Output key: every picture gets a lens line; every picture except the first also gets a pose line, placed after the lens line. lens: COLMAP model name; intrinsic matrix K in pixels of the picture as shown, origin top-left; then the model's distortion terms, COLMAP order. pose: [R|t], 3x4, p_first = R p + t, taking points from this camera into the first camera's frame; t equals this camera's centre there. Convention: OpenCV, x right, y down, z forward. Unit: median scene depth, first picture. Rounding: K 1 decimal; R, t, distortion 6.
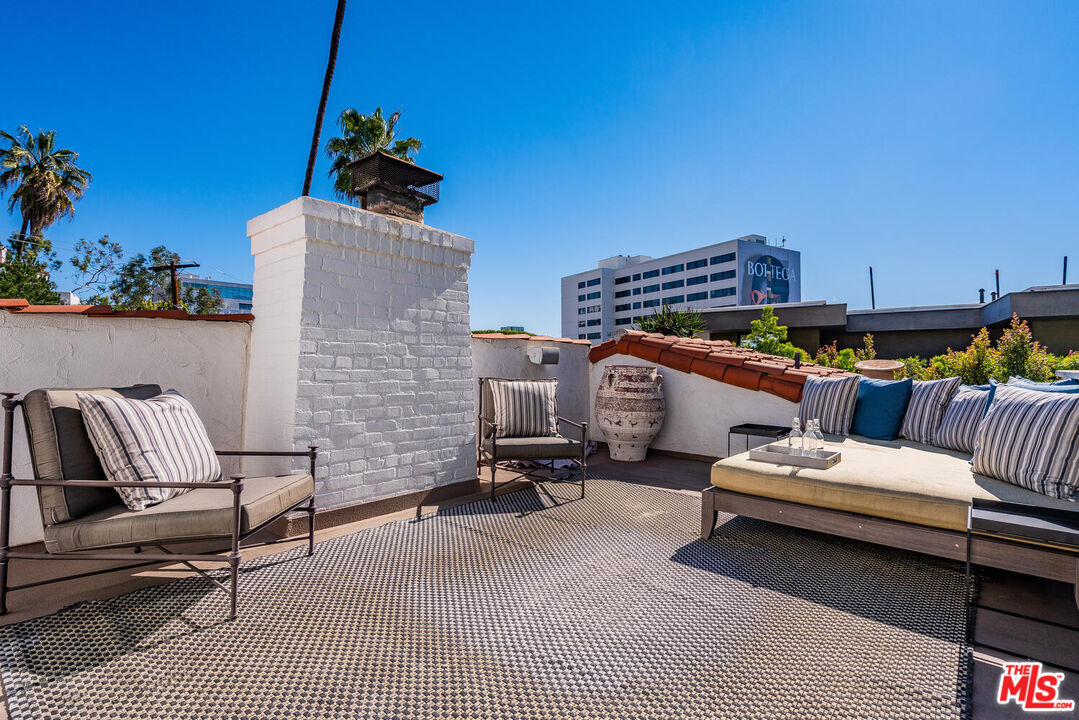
lens RADIAL K [[509.9, 0, 539.5], [0, 509.9, 360.0], [0, 0, 1]] dist [-0.000478, 0.000649]
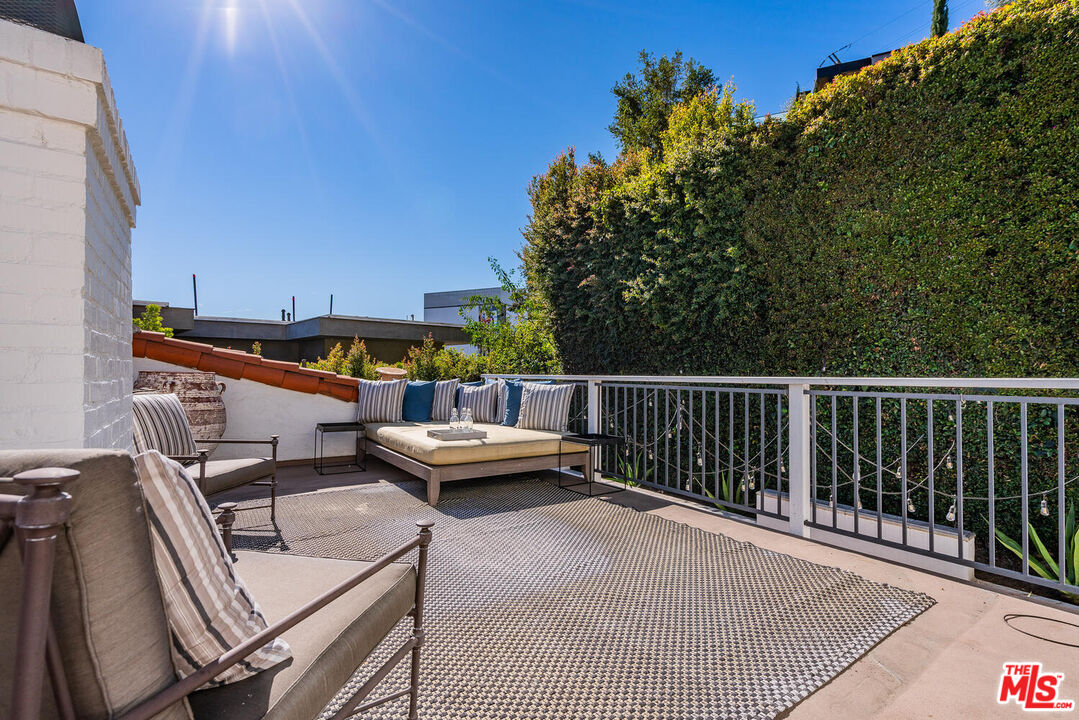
lens RADIAL K [[498.8, 0, 536.1], [0, 498.8, 364.3], [0, 0, 1]] dist [-0.043838, 0.018500]
pose [[0.229356, 0.013752, 0.973246, -0.490642], [-0.016836, 0.999807, -0.010160, -0.001919], [-0.973197, -0.014056, 0.229543, 0.262317]]
